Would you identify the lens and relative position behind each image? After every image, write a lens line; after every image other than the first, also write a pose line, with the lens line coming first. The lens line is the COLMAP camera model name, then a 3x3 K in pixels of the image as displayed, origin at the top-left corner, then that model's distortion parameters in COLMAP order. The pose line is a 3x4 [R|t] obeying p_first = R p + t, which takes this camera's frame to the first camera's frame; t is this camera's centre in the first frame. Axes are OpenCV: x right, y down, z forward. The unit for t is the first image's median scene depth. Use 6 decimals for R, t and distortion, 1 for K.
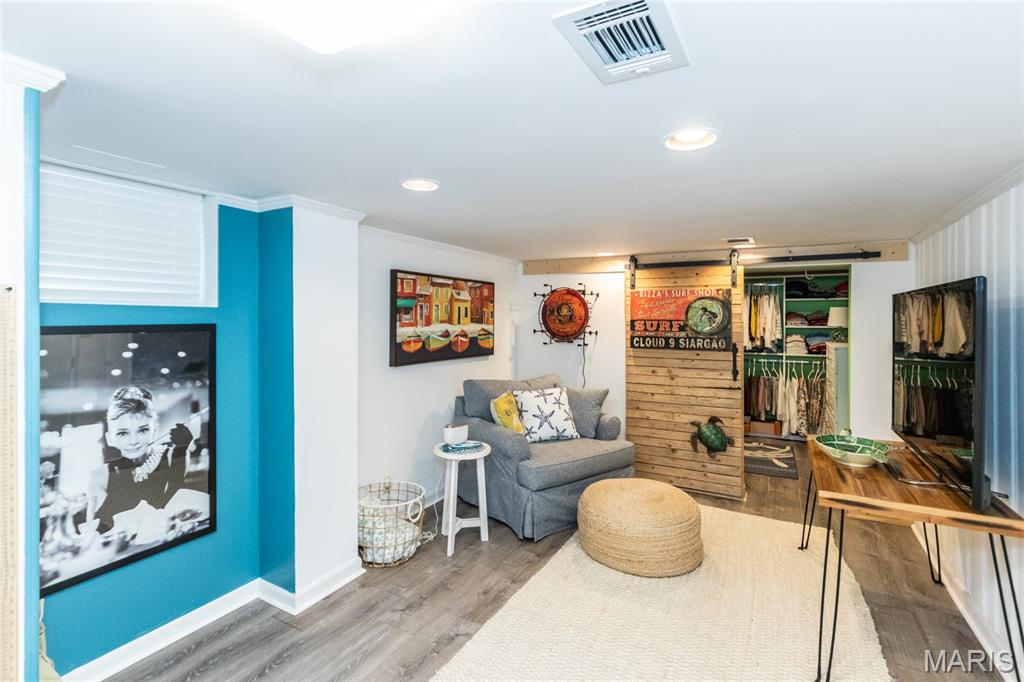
lens RADIAL K [[489.5, 0, 489.2], [0, 489.5, 317.3], [0, 0, 1]] dist [-0.002998, -0.003207]
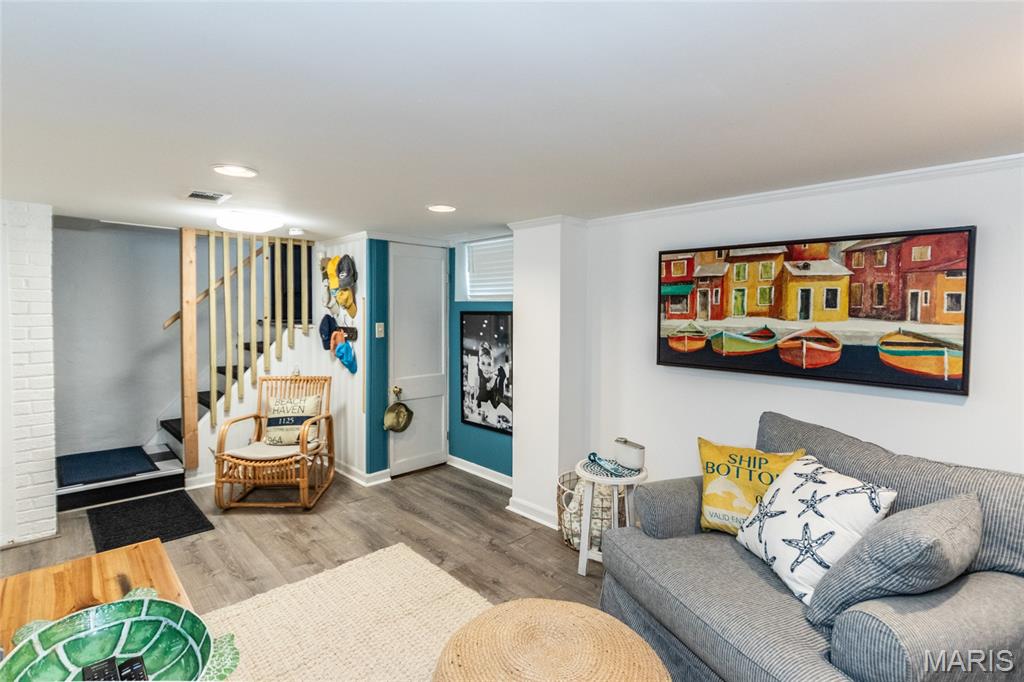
lens RADIAL K [[489.5, 0, 509.9], [0, 489.5, 323.2], [0, 0, 1]] dist [-0.002998, -0.003207]
pose [[-0.271087, 0.023831, -0.962260, 0.528058], [-0.006234, 0.999629, 0.026513, 0.004869], [0.962535, 0.013186, -0.270838, 0.731882]]
